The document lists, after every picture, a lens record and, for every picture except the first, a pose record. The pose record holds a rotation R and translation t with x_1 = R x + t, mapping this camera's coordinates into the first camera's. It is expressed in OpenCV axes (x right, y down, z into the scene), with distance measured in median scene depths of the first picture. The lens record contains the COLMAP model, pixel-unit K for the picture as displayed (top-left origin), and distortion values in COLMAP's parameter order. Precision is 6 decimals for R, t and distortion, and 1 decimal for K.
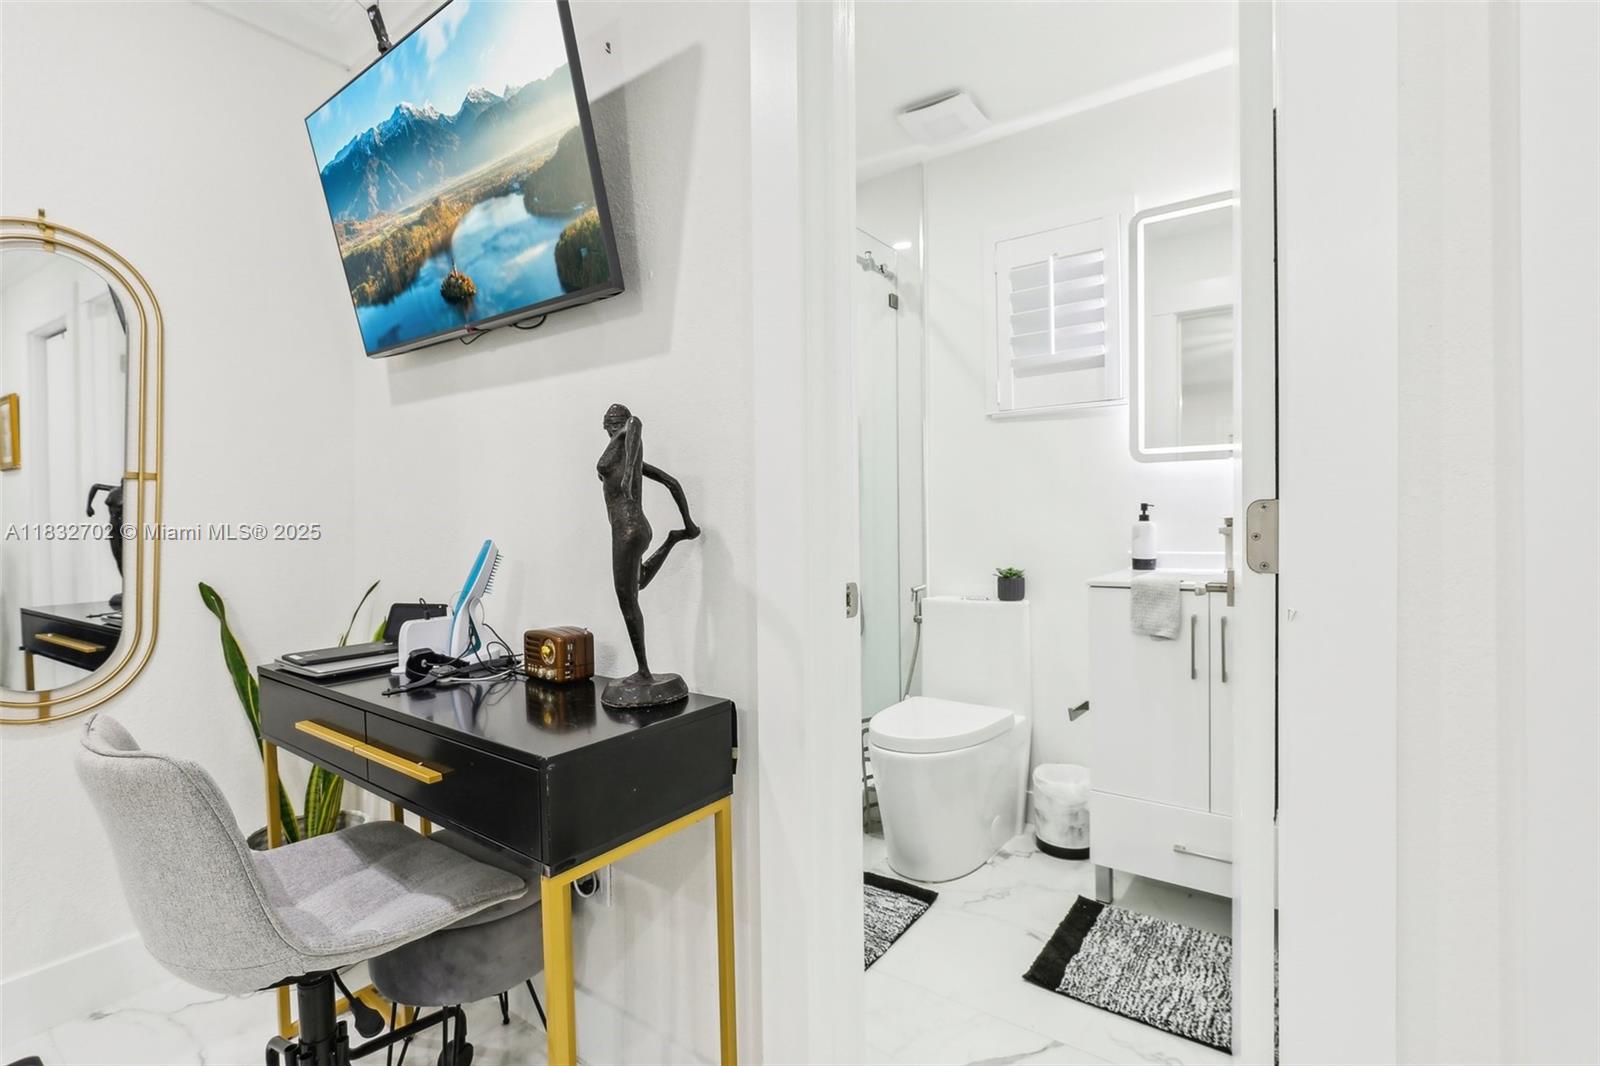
lens RADIAL K [[764.8, 0, 800.0], [0, 764.8, 533.0], [0, 0, 1]] dist [-0.002847, -0.000031]
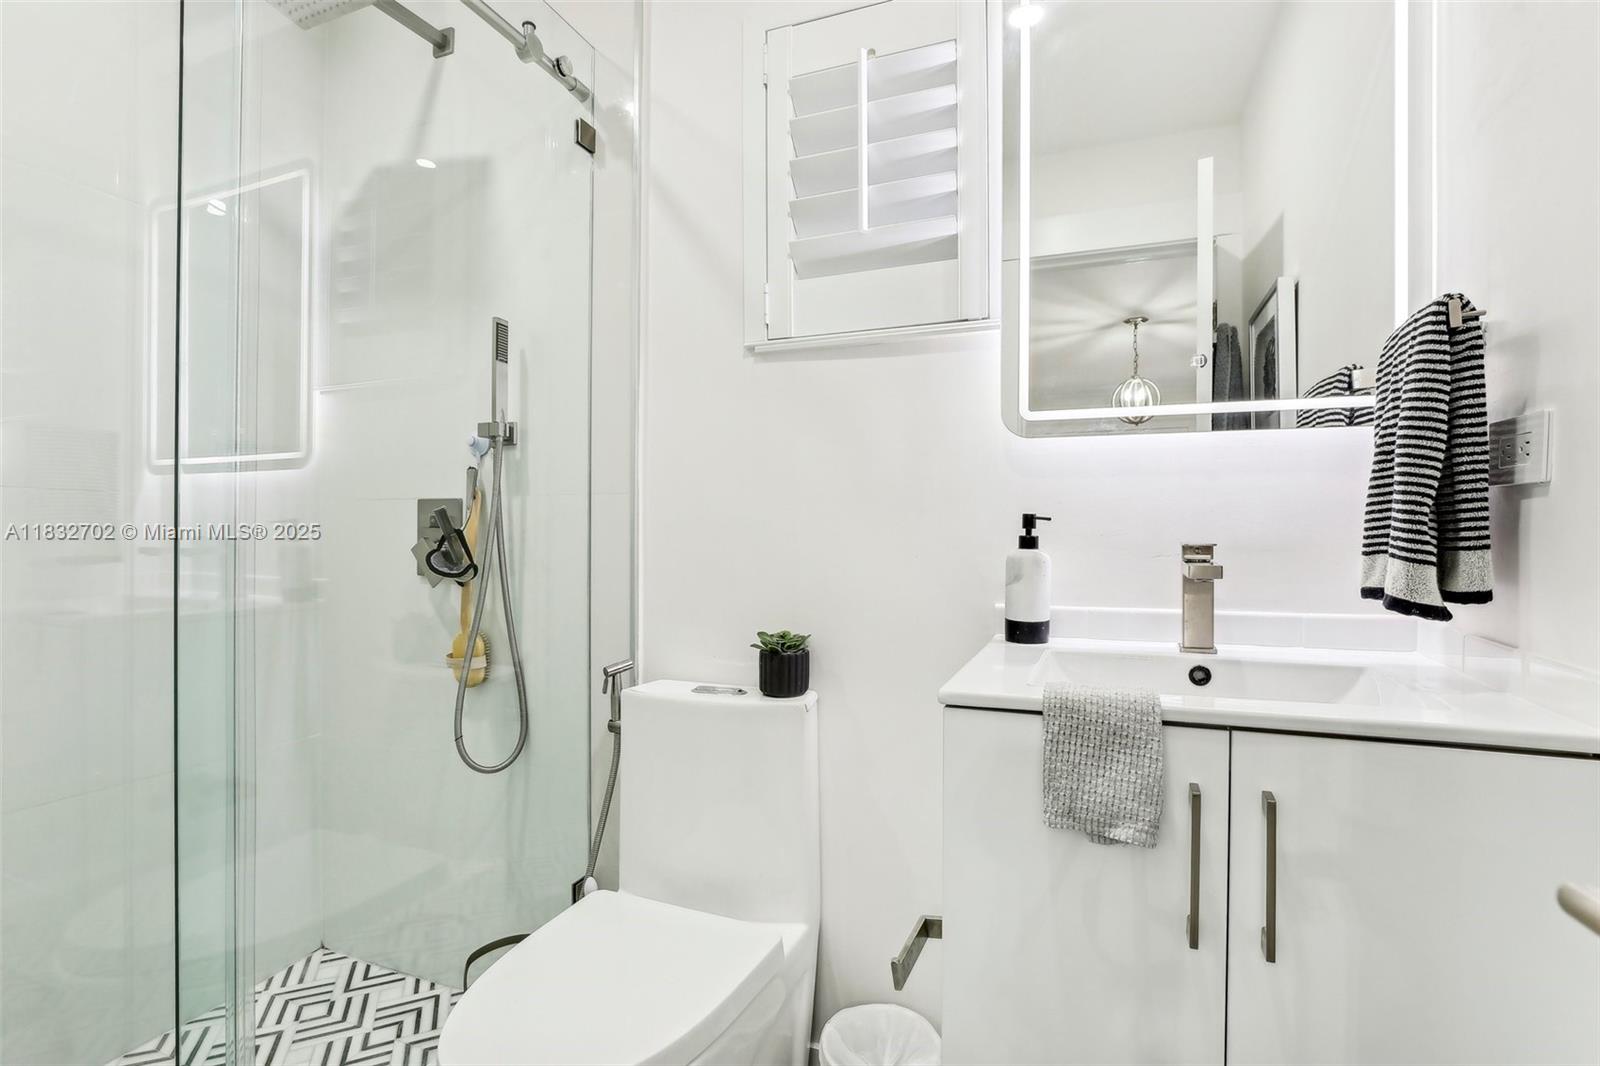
lens RADIAL K [[744.9, 0, 807.3], [0, 744.9, 551.8], [0, 0, 1]] dist [-0.016498, 0.000070]
pose [[0.967771, 0.011019, 0.251591, 0.162666], [-0.011387, 0.999935, 0.000007, -0.010956], [-0.251575, -0.002872, 0.967834, 0.503361]]
